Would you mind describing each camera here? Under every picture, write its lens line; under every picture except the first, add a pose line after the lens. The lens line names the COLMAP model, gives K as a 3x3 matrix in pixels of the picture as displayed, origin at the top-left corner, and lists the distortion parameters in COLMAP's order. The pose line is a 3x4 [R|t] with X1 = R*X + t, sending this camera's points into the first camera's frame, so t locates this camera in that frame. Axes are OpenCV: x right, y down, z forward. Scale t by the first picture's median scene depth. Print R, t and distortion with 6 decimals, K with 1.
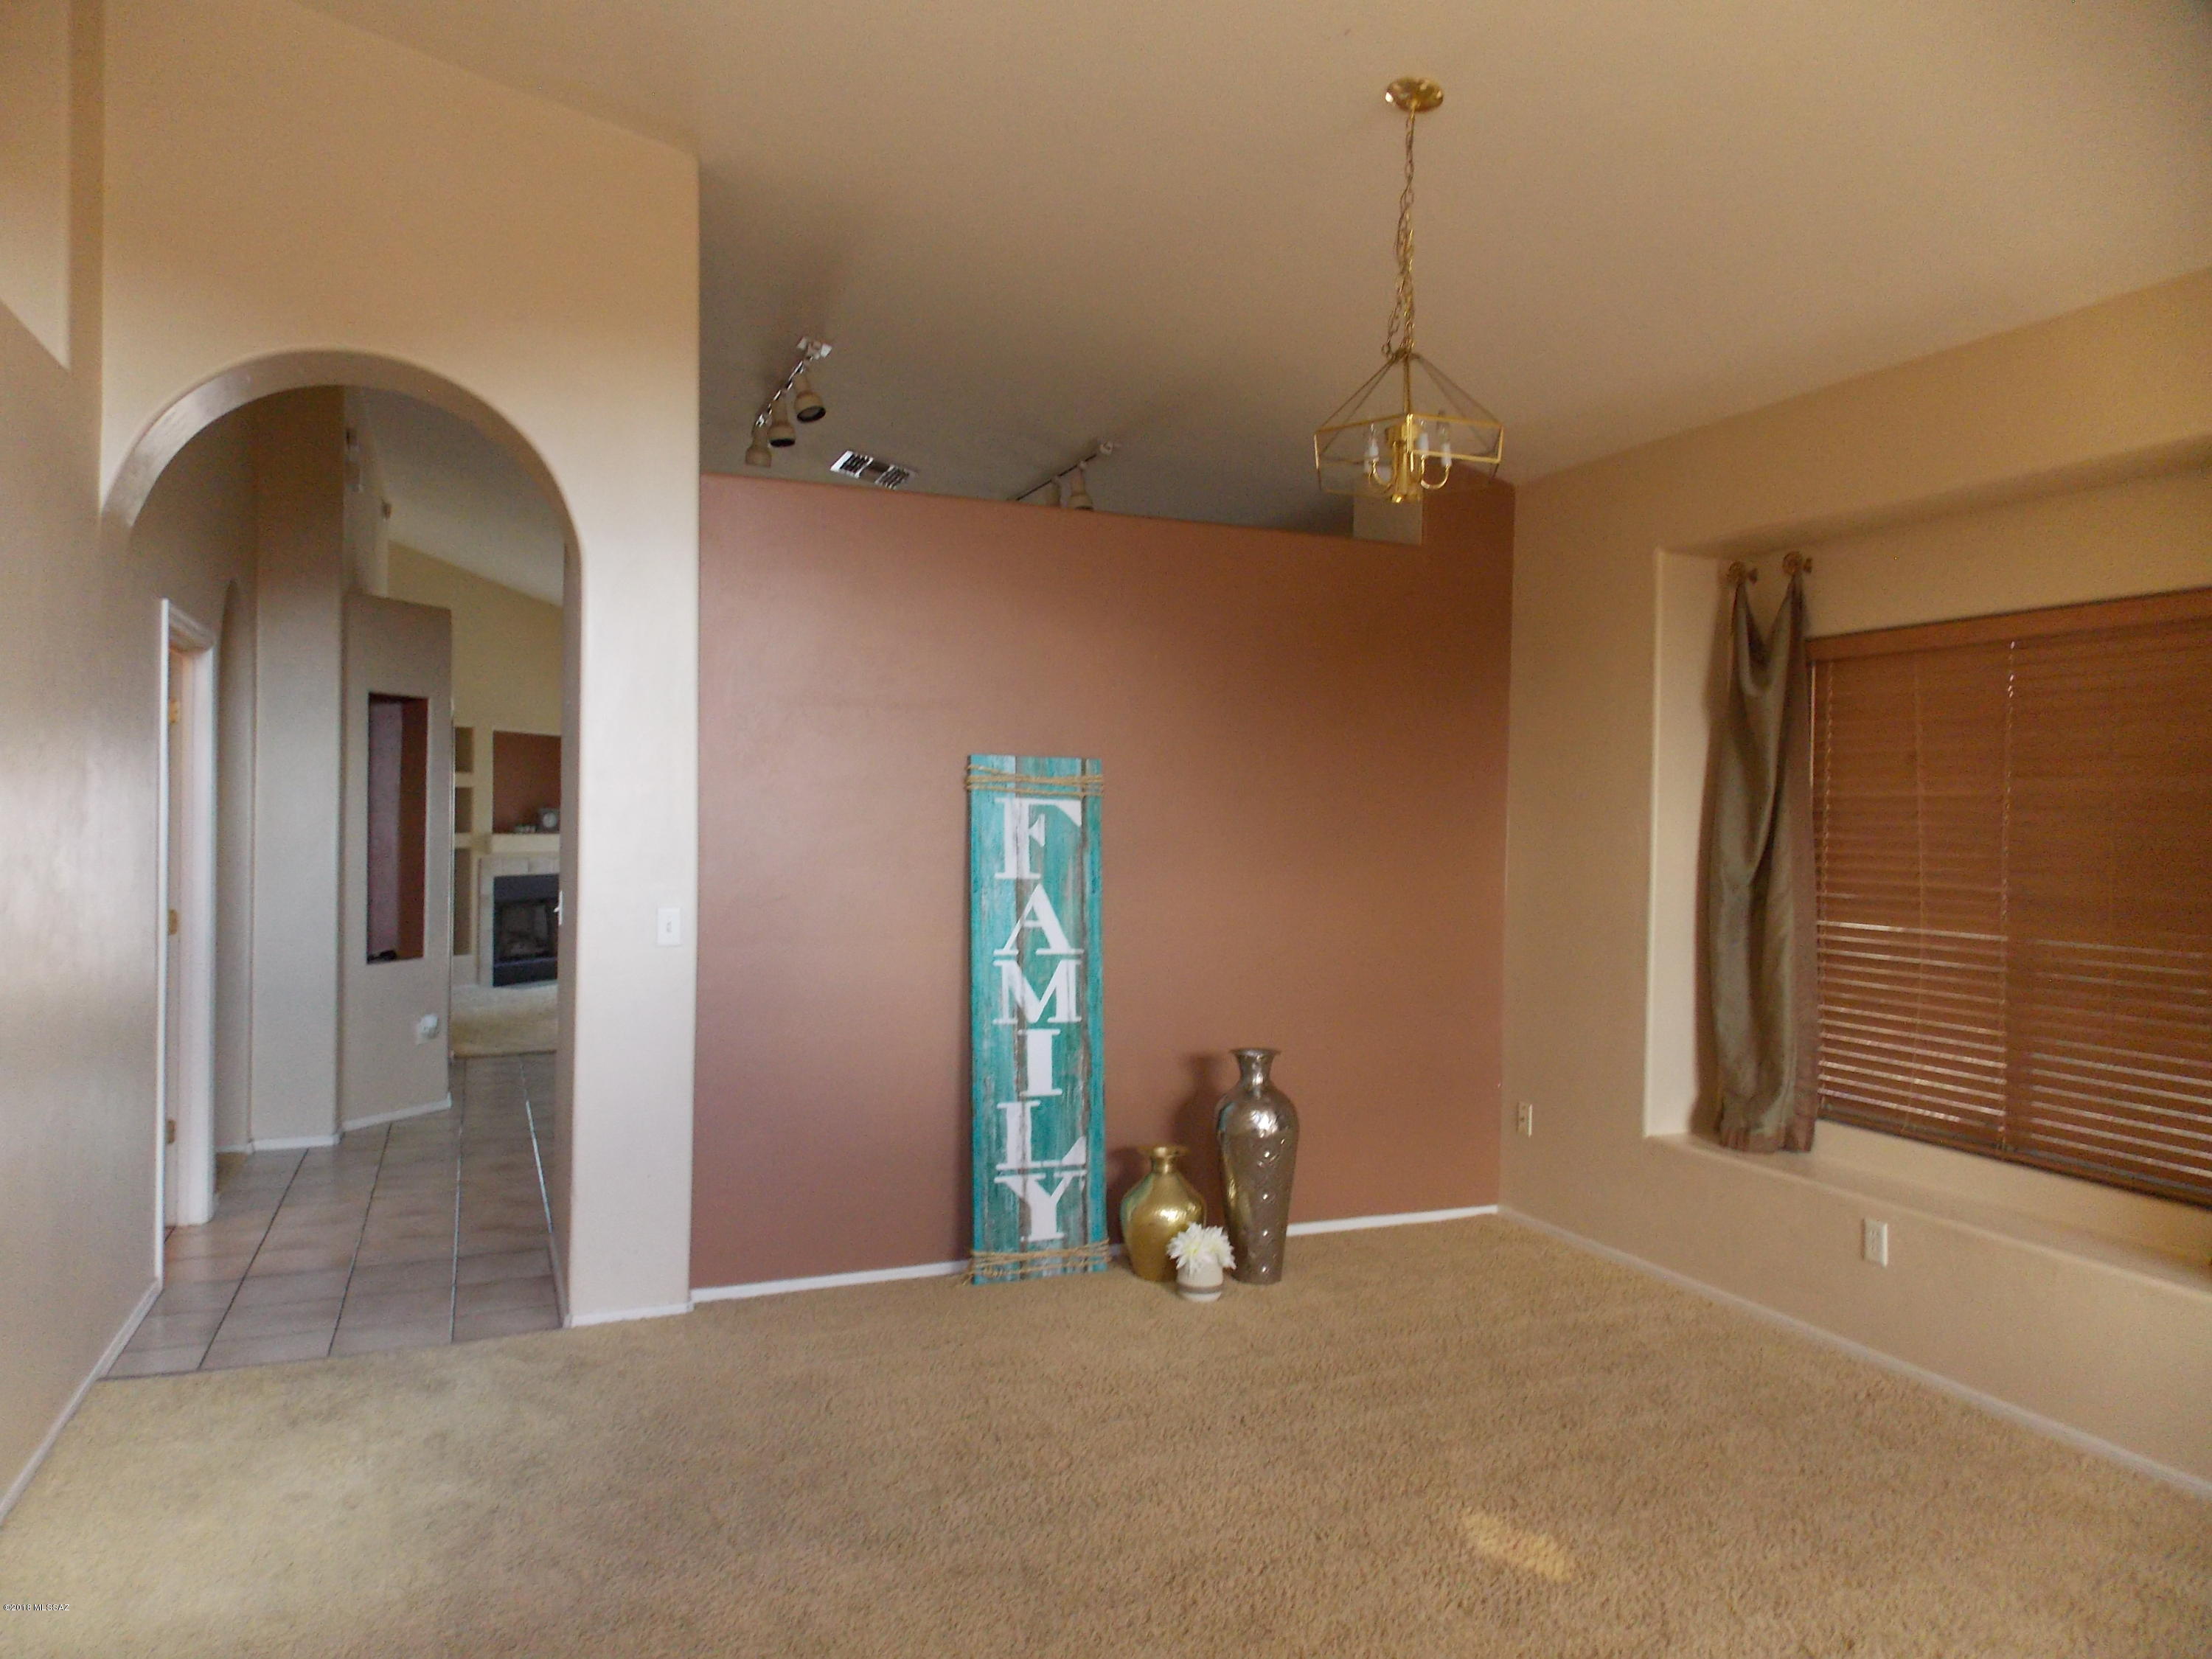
lens RADIAL K [[1480.9, 0, 1138.6], [0, 1480.9, 831.8], [0, 0, 1]] dist [0.028843, -0.002644]
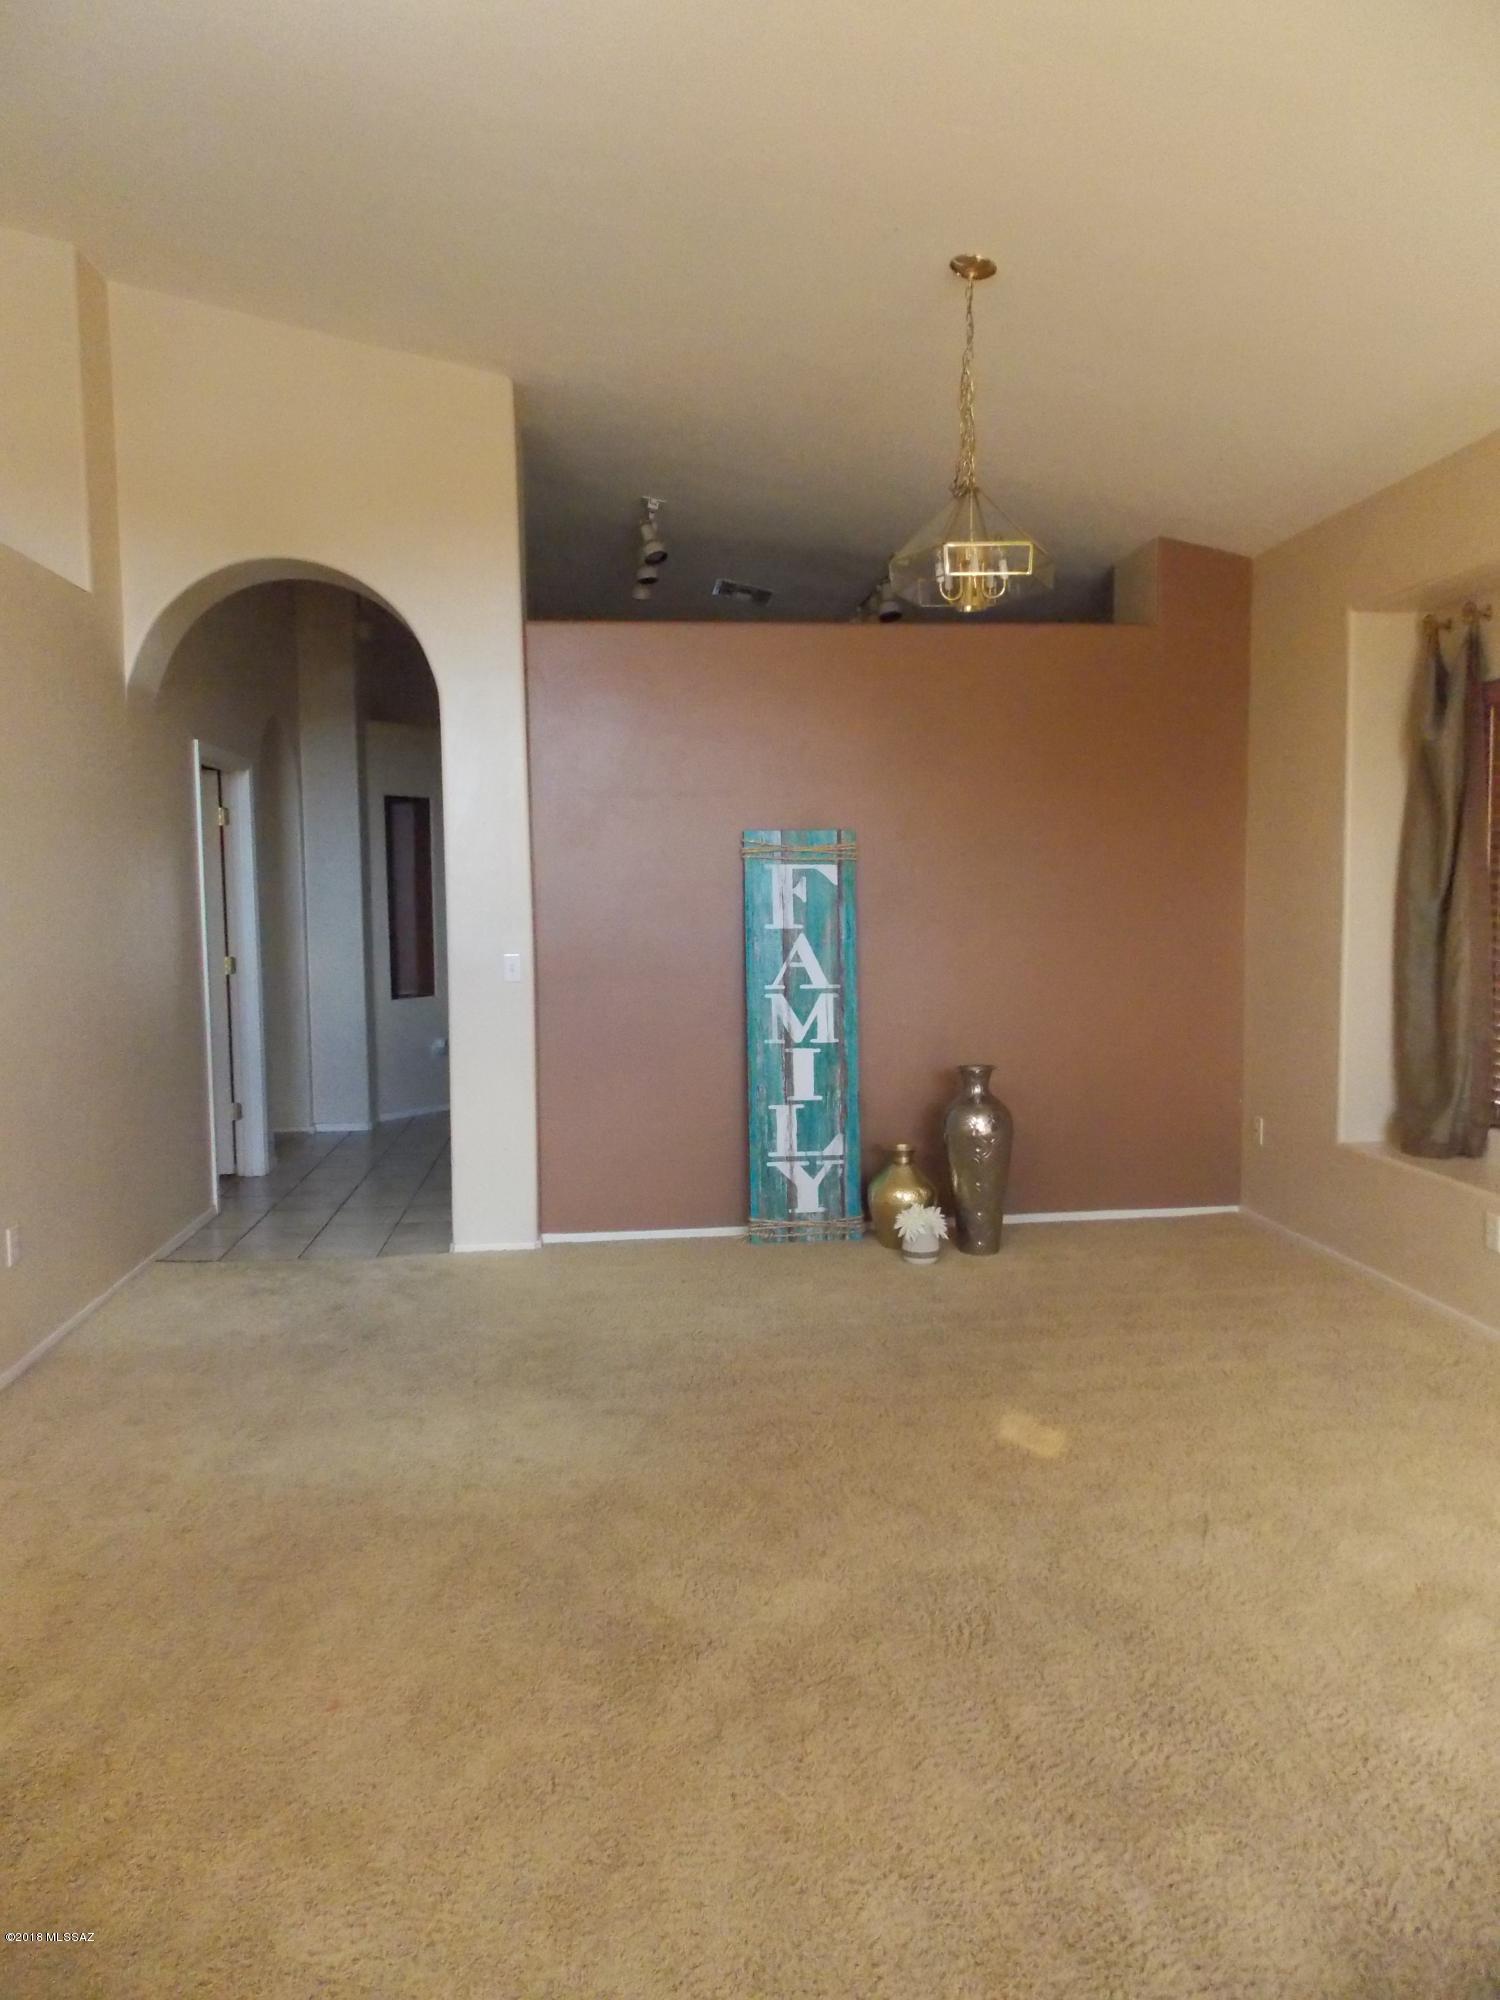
lens RADIAL K [[1339.0, 0, 740.4], [0, 1339.0, 991.4], [0, 0, 1]] dist [0.028843, -0.002644]
pose [[0.952625, -0.010951, -0.303949, 0.229512], [0.033282, 0.997104, 0.068384, 0.005728], [0.302320, -0.075260, 0.950231, -0.092724]]
